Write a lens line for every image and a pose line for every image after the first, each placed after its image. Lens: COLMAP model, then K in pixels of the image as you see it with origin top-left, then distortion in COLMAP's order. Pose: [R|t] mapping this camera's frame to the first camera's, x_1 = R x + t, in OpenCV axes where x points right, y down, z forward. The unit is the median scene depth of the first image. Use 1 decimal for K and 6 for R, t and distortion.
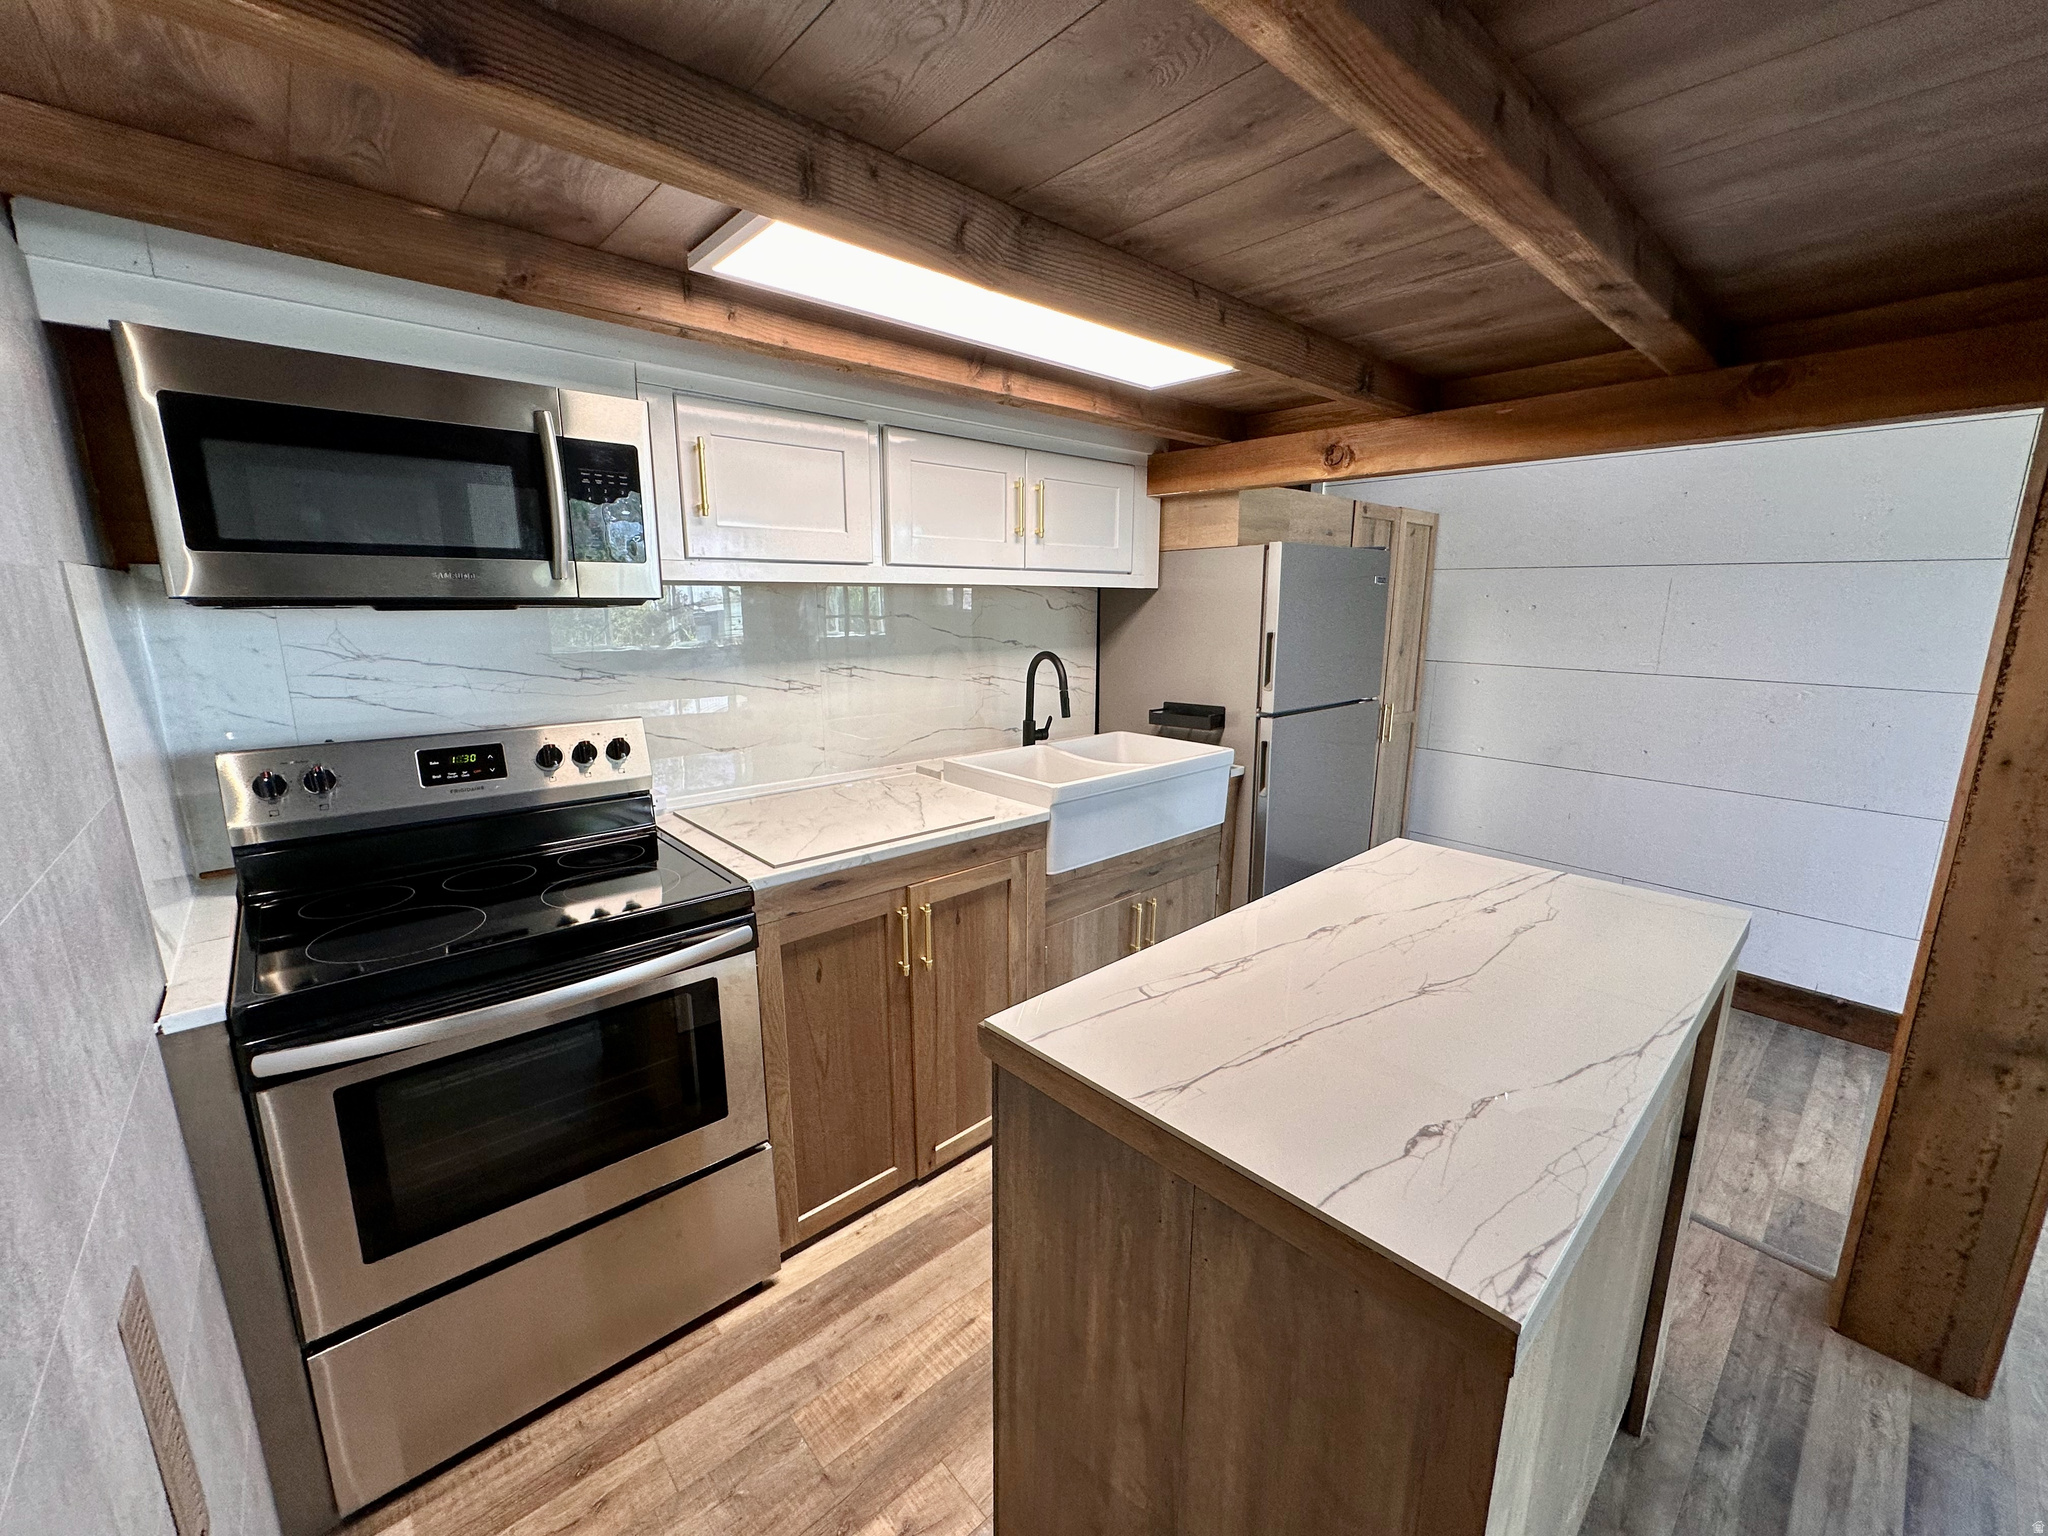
lens RADIAL K [[819.0, 0, 1024.0], [0, 819.0, 768.0], [0, 0, 1]] dist [0.000448, 0.000075]
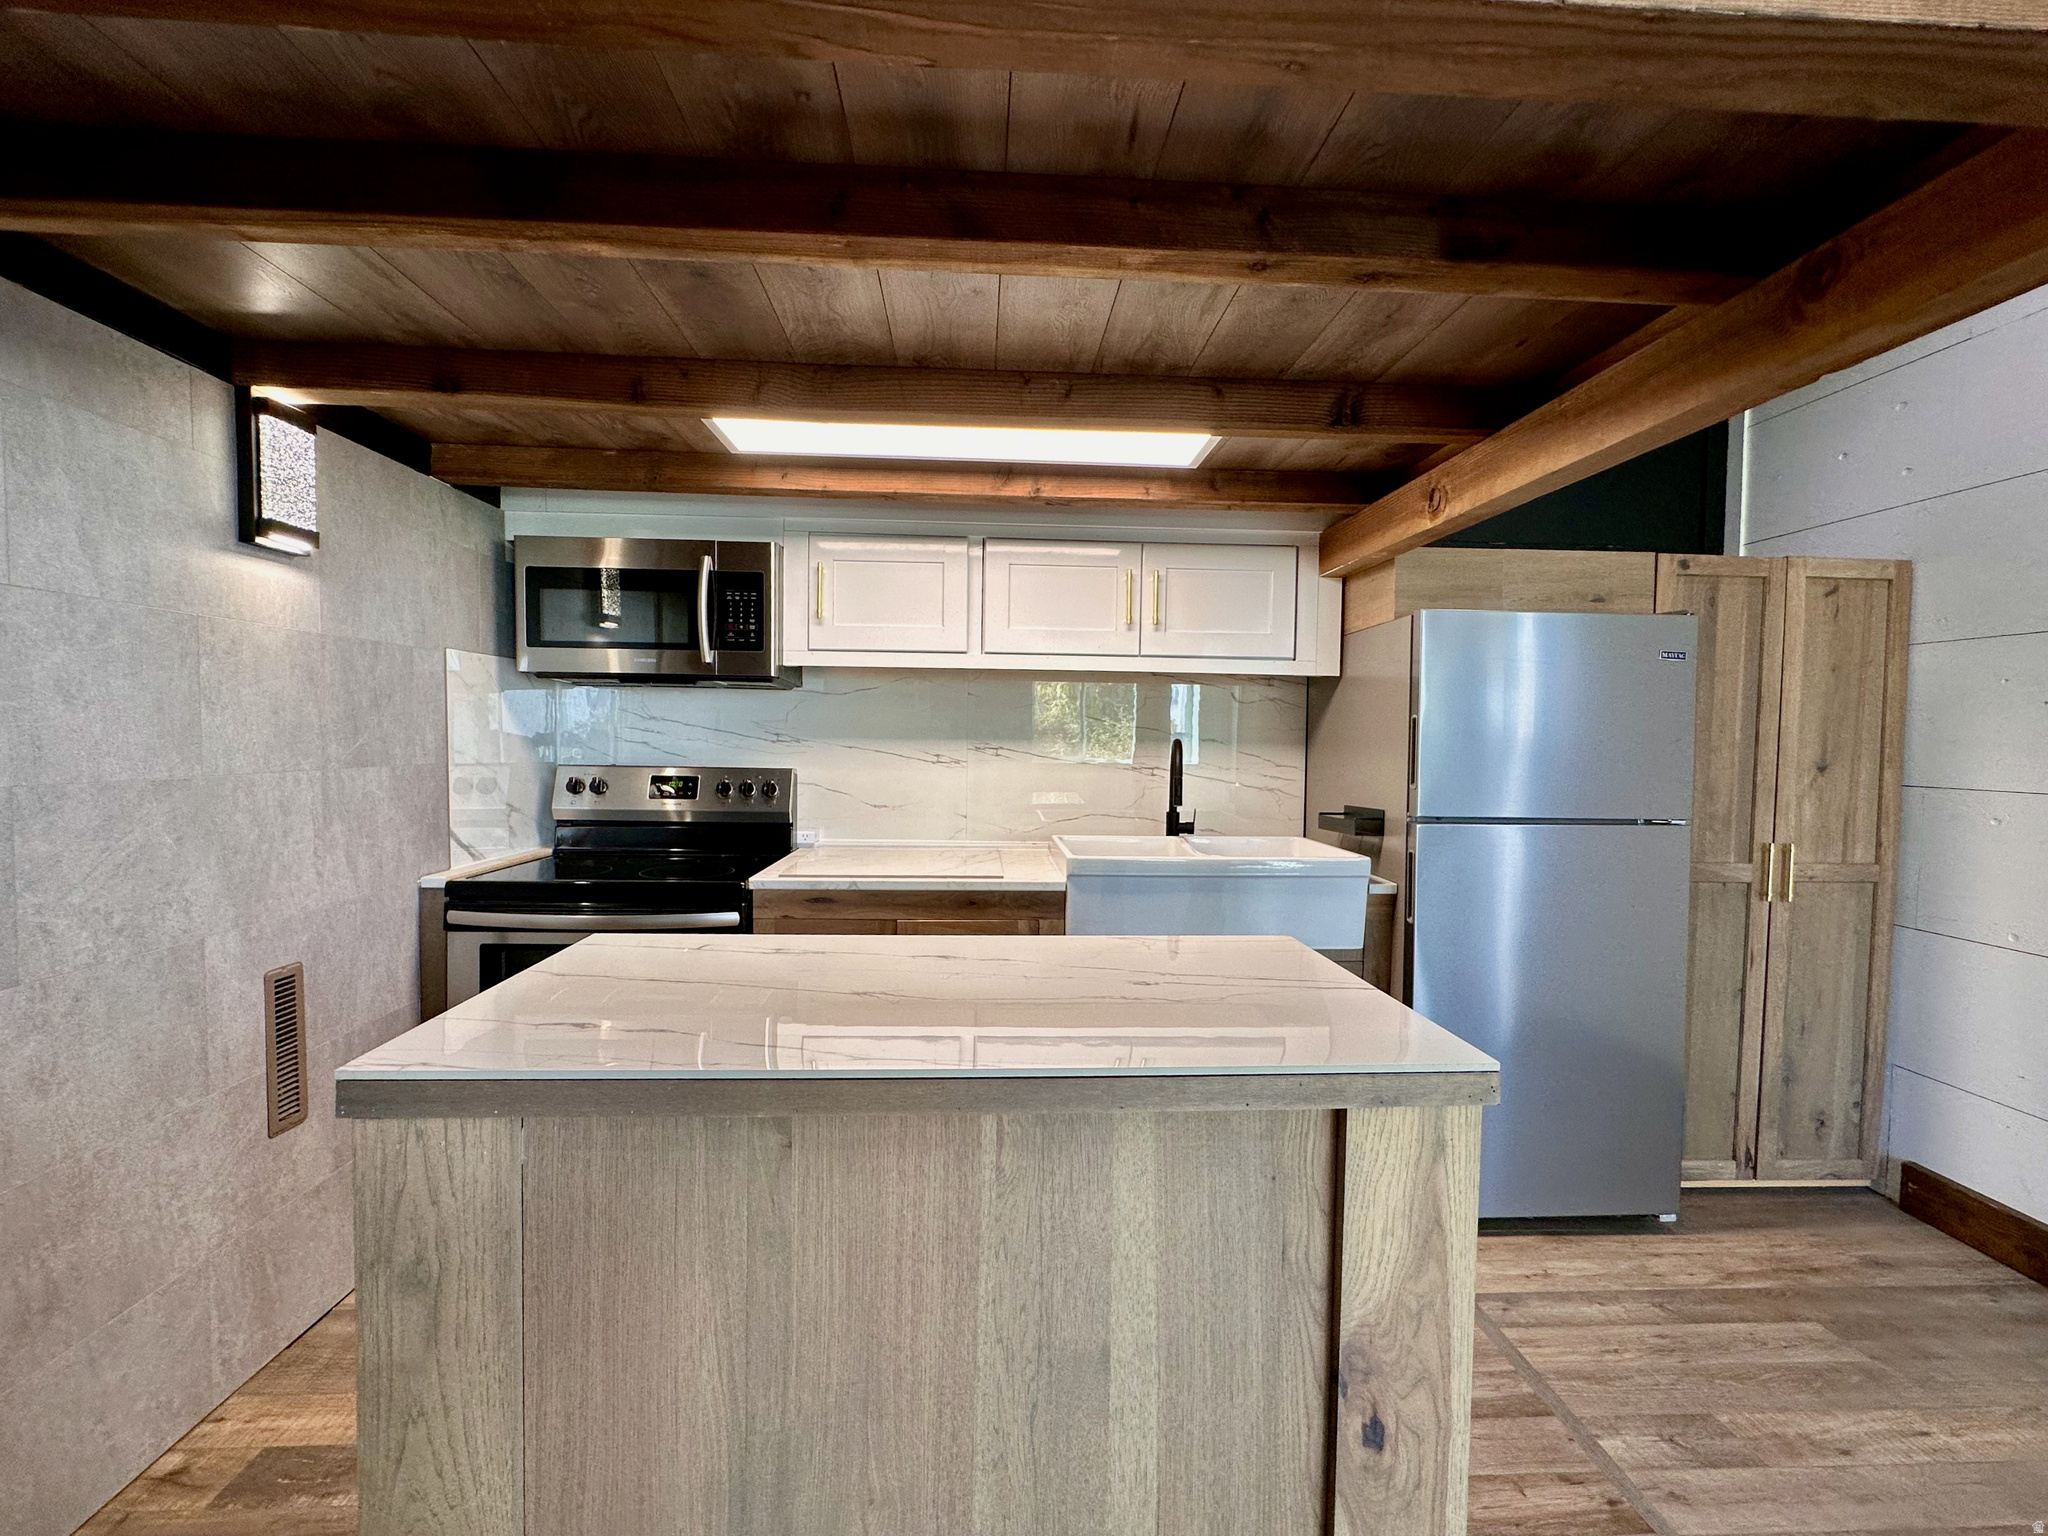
lens RADIAL K [[855.8, 0, 1022.8], [0, 855.8, 766.5], [0, 0, 1]] dist [-0.002769, 0.000572]
pose [[0.779750, 0.030711, -0.625338, 0.681487], [-0.139850, 0.982104, -0.126152, 0.057272], [0.610272, 0.185820, 0.770090, 0.145566]]
